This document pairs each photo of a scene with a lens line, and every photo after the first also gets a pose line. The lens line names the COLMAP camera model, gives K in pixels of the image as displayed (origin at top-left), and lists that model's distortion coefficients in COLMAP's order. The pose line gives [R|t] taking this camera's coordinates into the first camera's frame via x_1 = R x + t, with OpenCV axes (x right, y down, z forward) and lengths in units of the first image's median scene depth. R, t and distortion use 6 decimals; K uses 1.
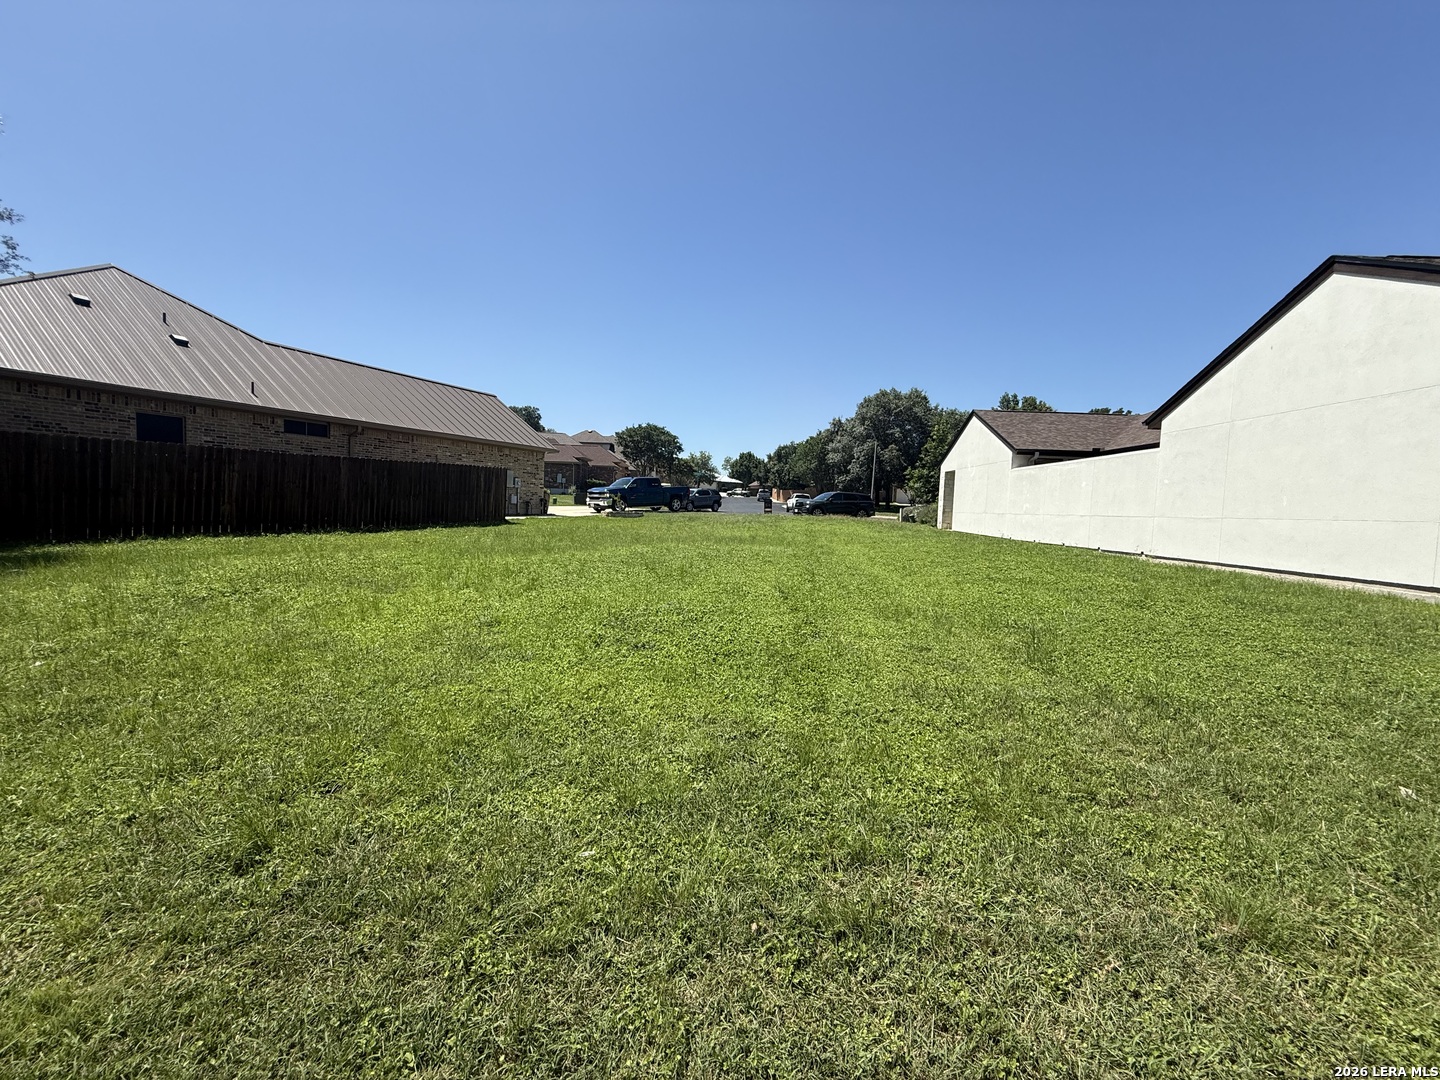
lens RADIAL K [[577.5, 0, 706.0], [0, 577.5, 537.0], [0, 0, 1]] dist [-0.002436, 0.000173]
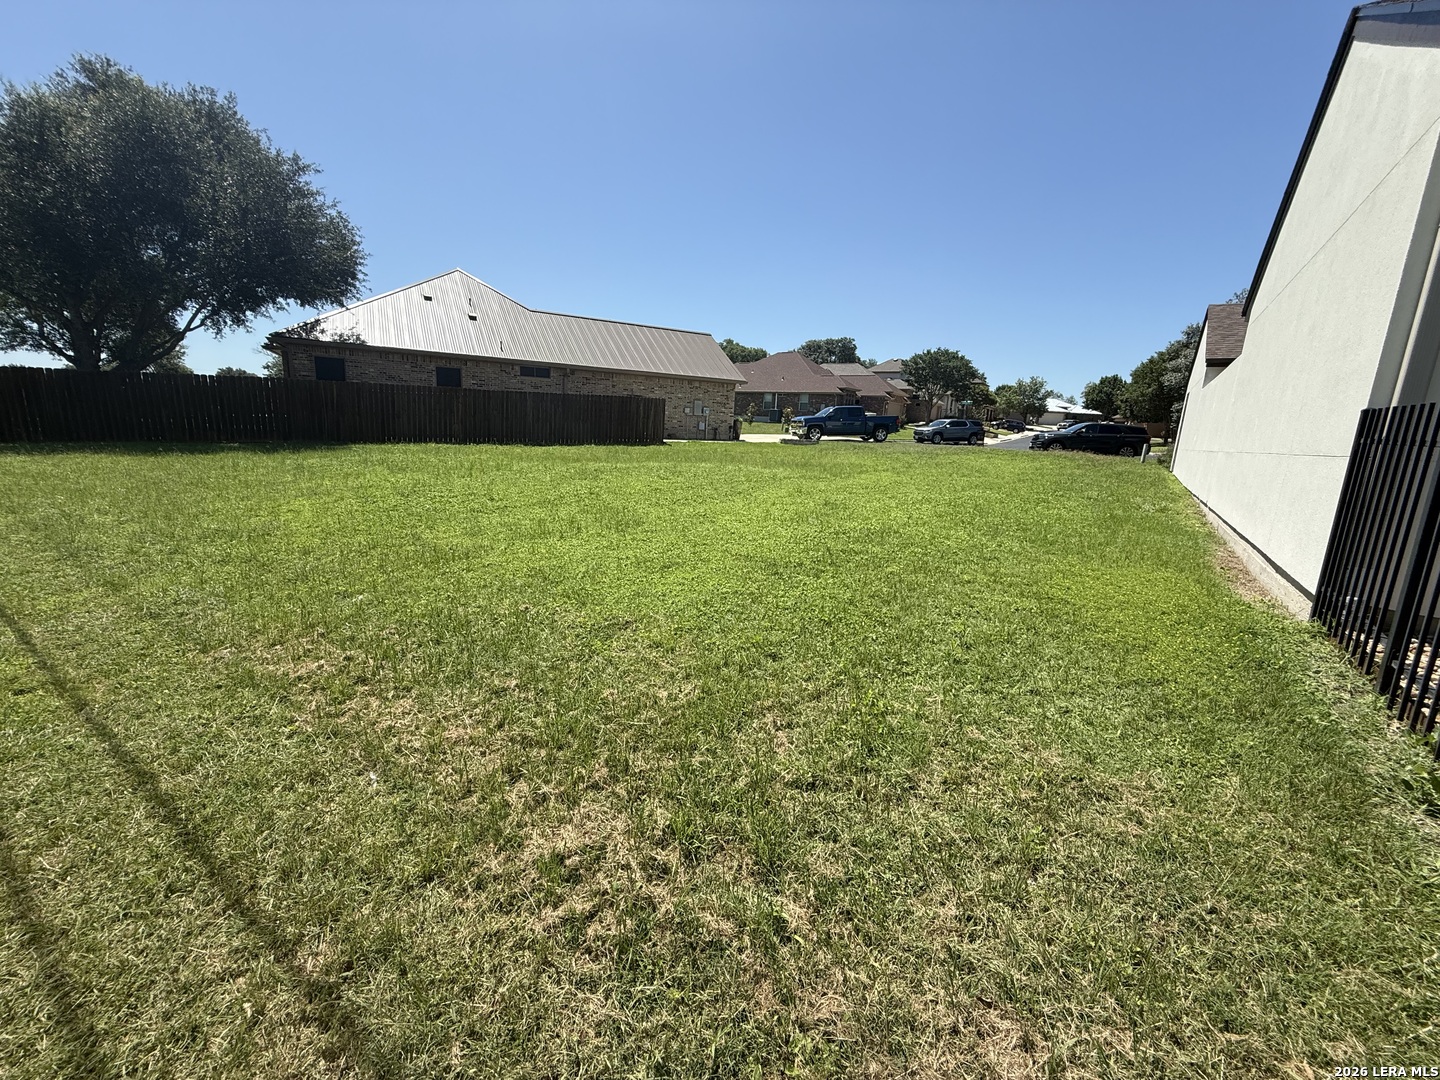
lens RADIAL K [[577.5, 0, 718.1], [0, 577.5, 546.5], [0, 0, 1]] dist [-0.002436, 0.000173]
pose [[0.830448, 0.120617, -0.543882, 0.996654], [-0.049669, 0.988423, 0.143365, 0.017486], [0.554877, -0.092043, 0.826825, 0.081553]]
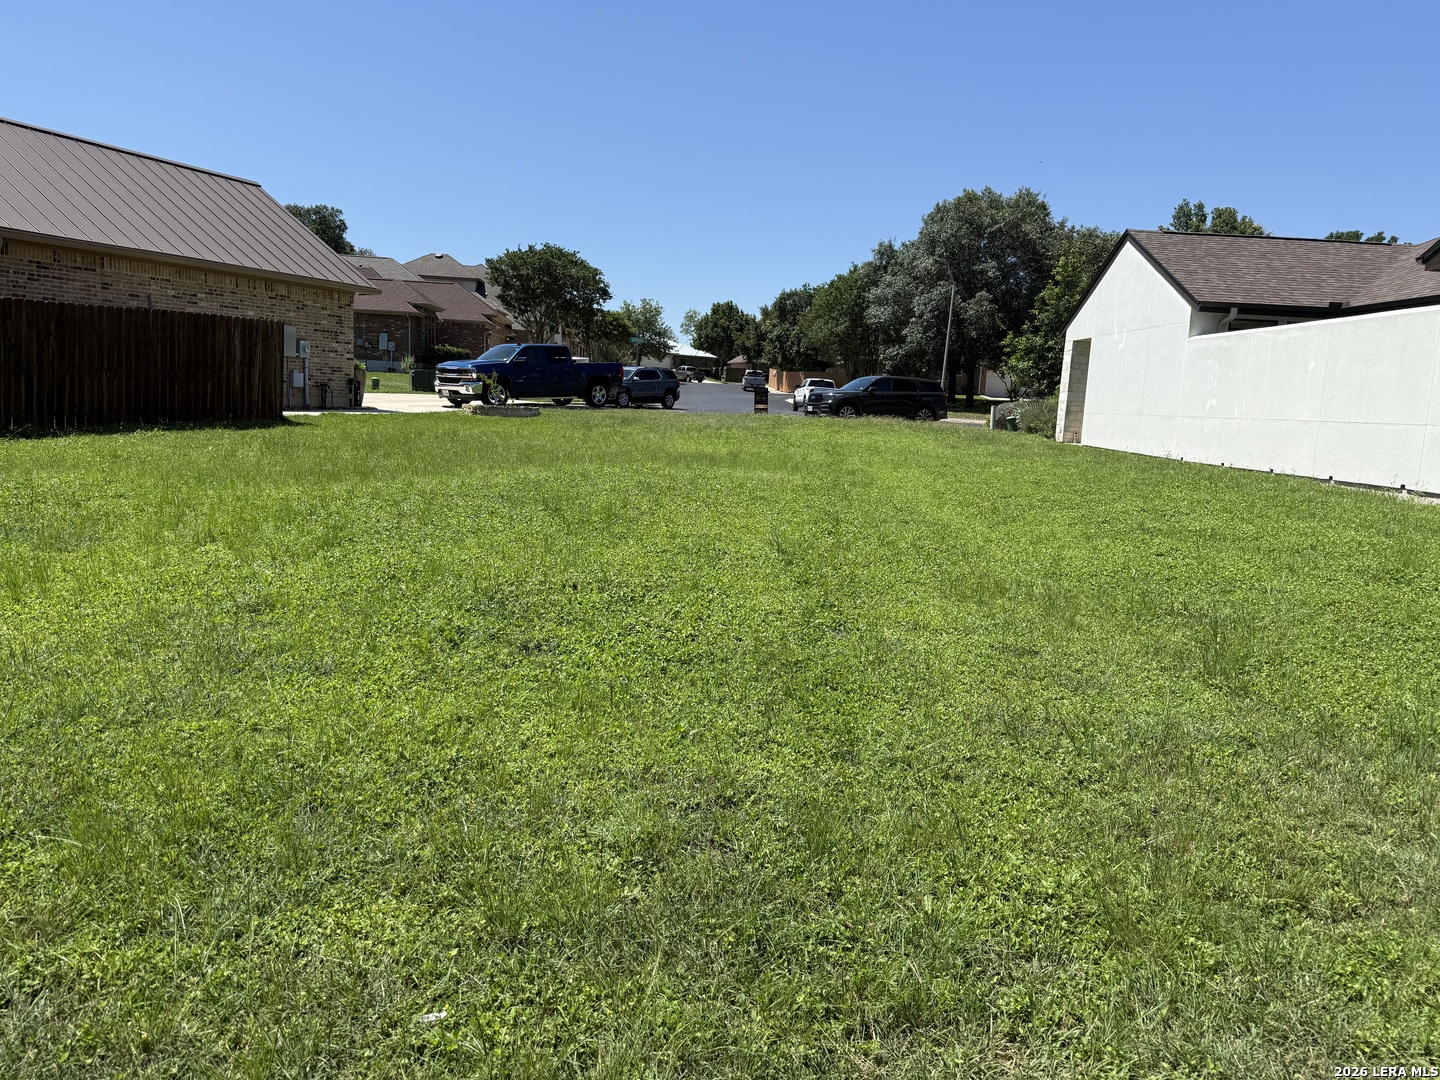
lens RADIAL K [[1005.7, 0, 709.1], [0, 1005.7, 557.7], [0, 0, 1]] dist [0.048188, -0.052131]
pose [[0.998367, 0.003102, 0.057041, 0.002644], [-0.008983, 0.994626, 0.103145, -0.001280], [-0.056414, -0.103489, 0.993029, 0.020325]]
